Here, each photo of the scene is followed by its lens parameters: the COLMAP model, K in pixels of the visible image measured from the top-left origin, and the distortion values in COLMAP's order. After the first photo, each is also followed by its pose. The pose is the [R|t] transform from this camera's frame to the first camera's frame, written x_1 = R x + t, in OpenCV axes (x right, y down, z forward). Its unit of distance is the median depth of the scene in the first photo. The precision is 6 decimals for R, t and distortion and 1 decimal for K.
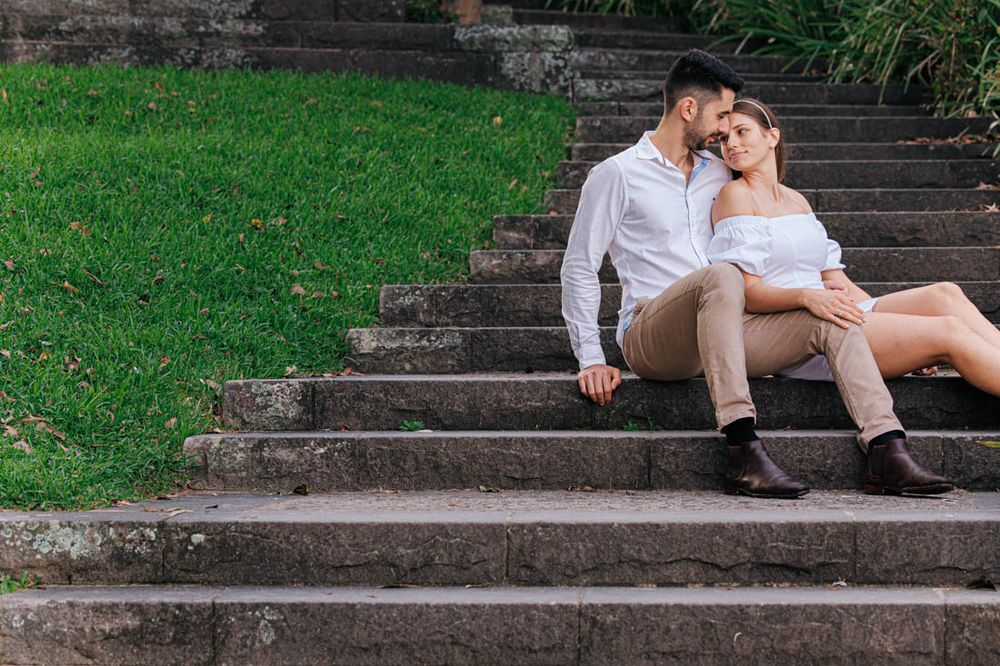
lens RADIAL K [[3034.3, 0, 500.0], [0, 3034.3, 333.0], [0, 0, 1]] dist [-0.388409, 1.841068]
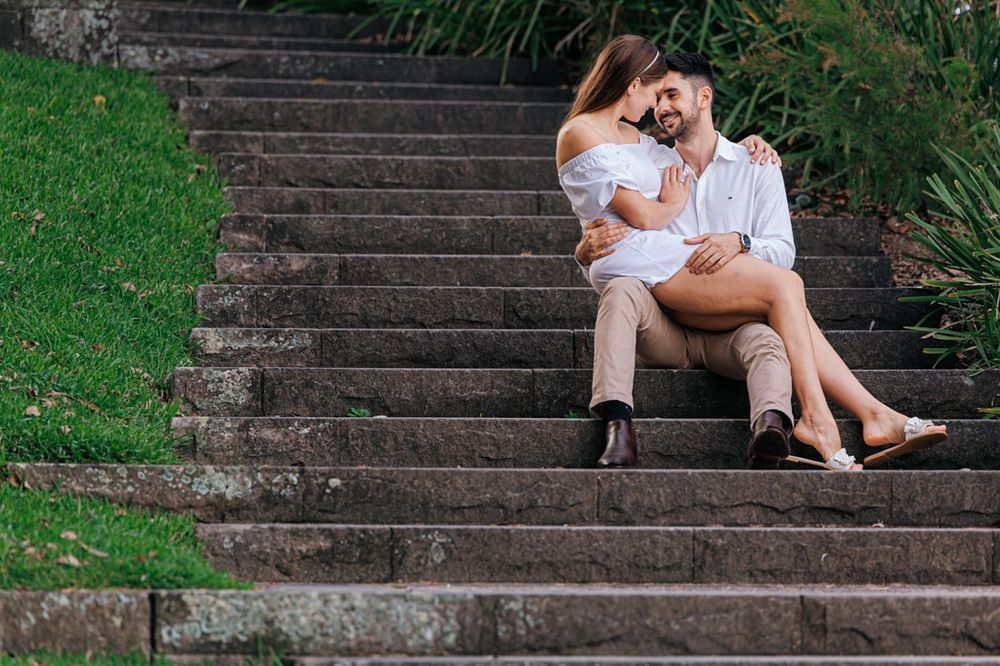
lens RADIAL K [[5675.5, 0, 500.0], [0, 5675.5, 333.0], [0, 0, 1]] dist [-0.693790, 43.206052]
pose [[0.975203, 0.012656, 0.220948, -0.421718], [-0.007119, 0.999641, -0.025839, 0.054909], [-0.221196, 0.023625, 0.974943, -0.900920]]
